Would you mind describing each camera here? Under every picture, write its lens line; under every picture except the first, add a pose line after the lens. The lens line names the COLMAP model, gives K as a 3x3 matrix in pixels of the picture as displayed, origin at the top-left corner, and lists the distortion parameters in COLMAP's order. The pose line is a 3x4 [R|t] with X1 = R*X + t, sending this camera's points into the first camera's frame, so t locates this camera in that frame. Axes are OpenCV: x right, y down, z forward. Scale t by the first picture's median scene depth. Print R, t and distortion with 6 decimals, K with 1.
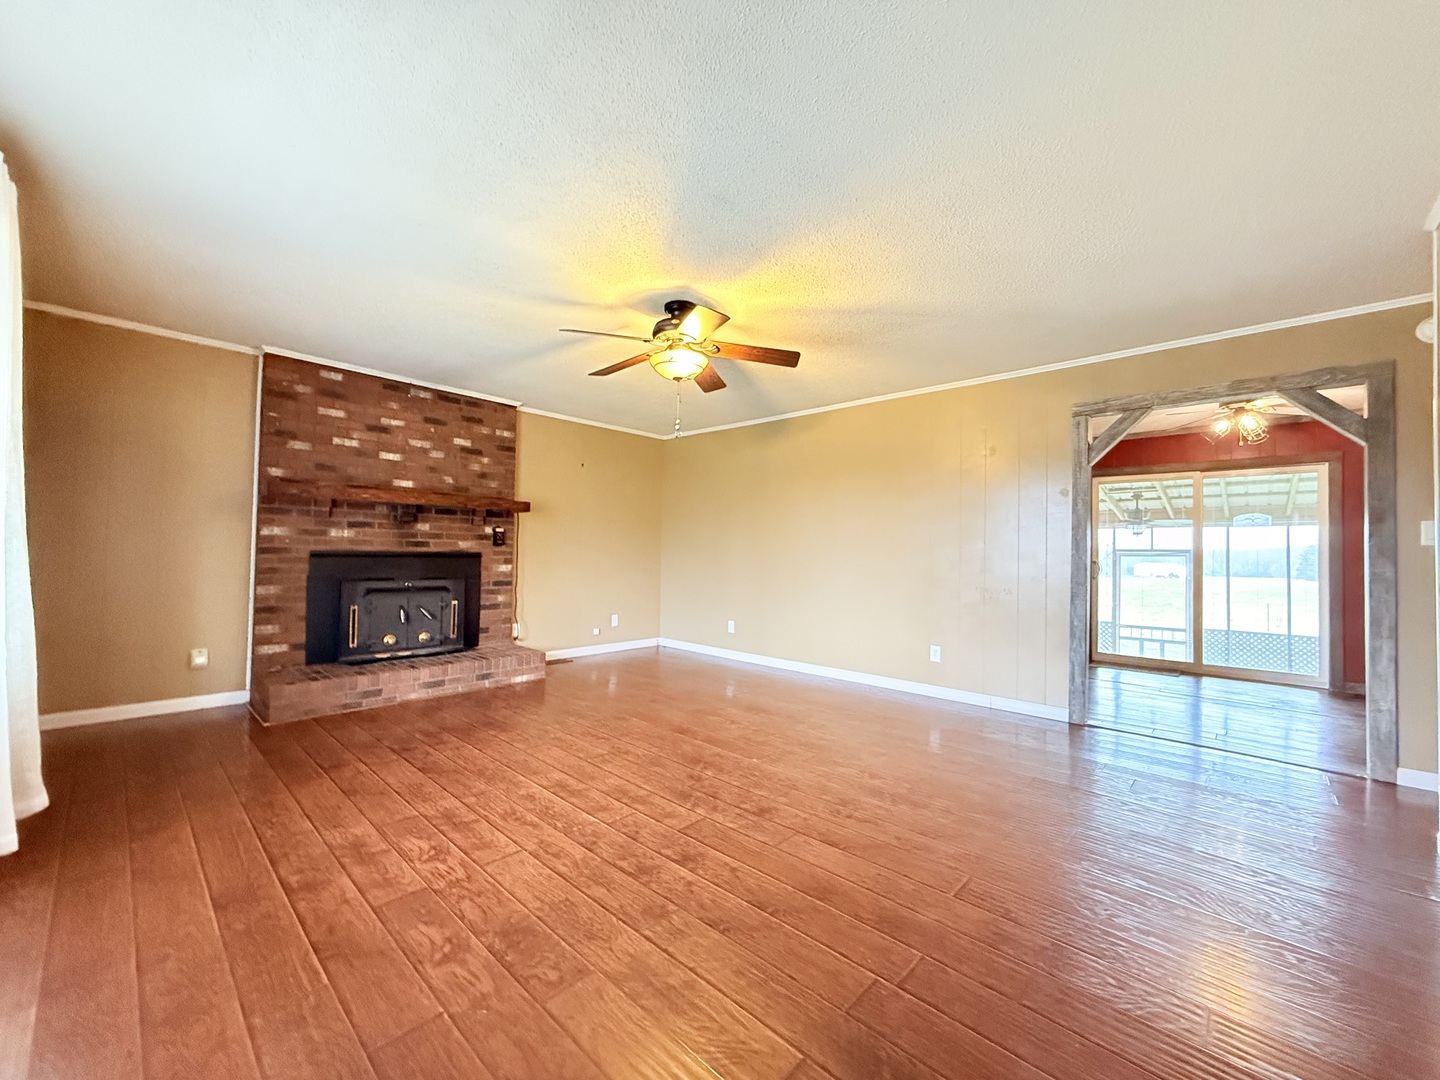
lens RADIAL K [[570.5, 0, 719.2], [0, 570.5, 539.6], [0, 0, 1]] dist [-0.002863, -0.000106]
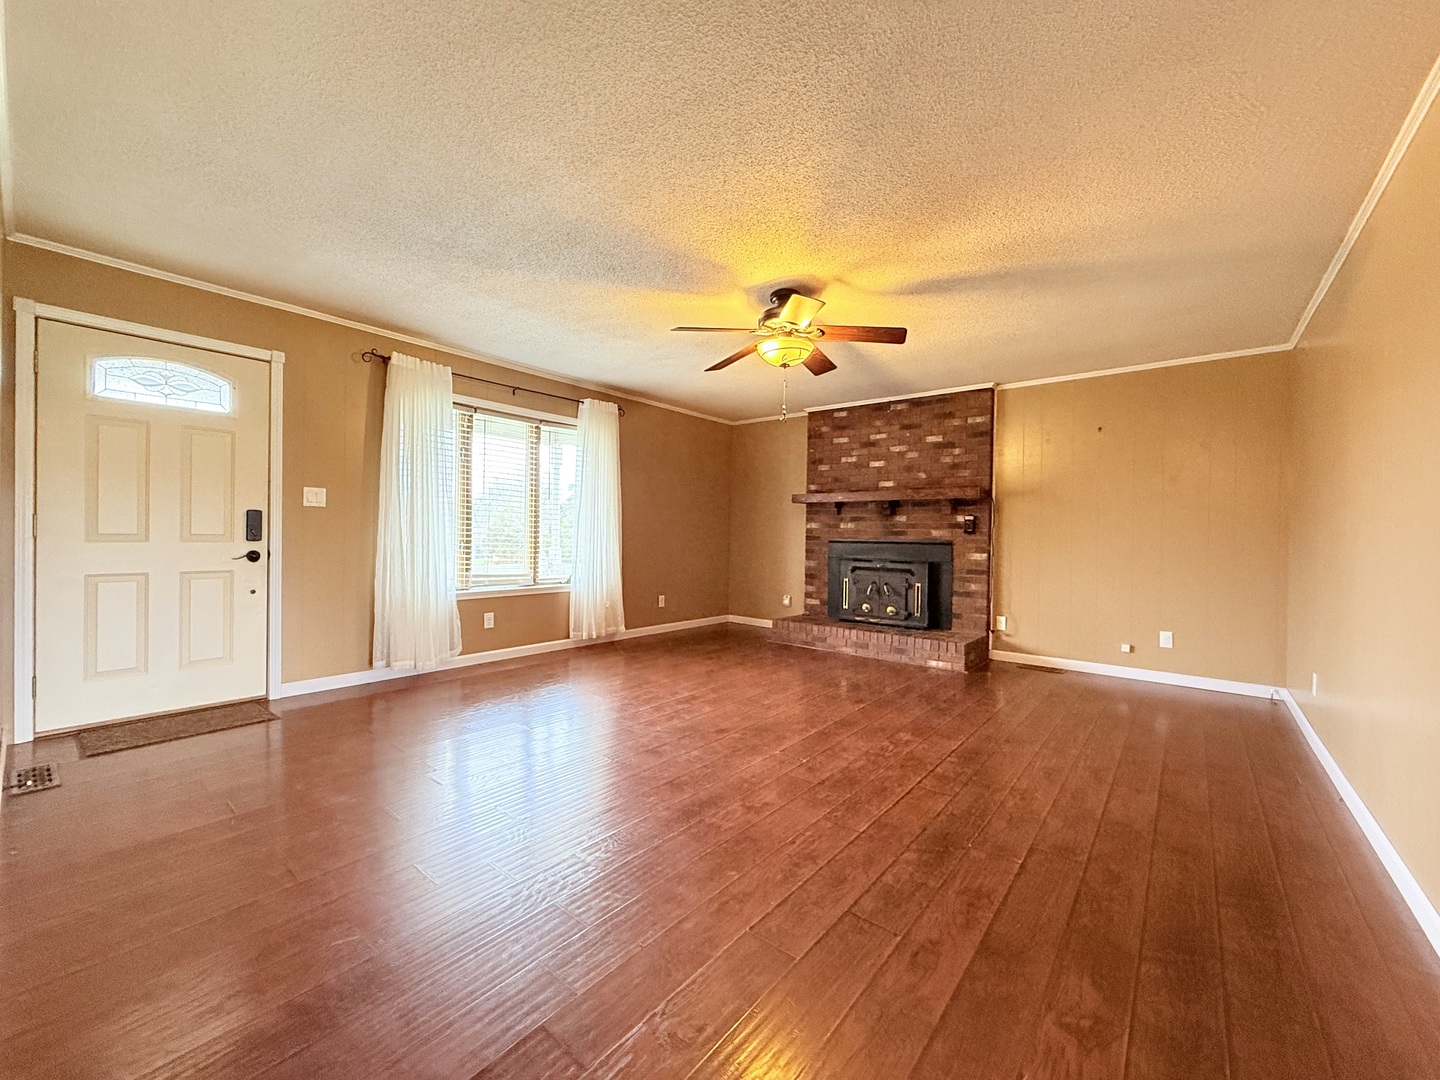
lens RADIAL K [[570.5, 0, 717.4], [0, 570.5, 540.0], [0, 0, 1]] dist [-0.002863, -0.000106]
pose [[0.065626, -0.007497, -0.997816, 0.654362], [0.004635, 0.999963, -0.007209, 0.029961], [0.997833, -0.004152, 0.065659, 0.556976]]
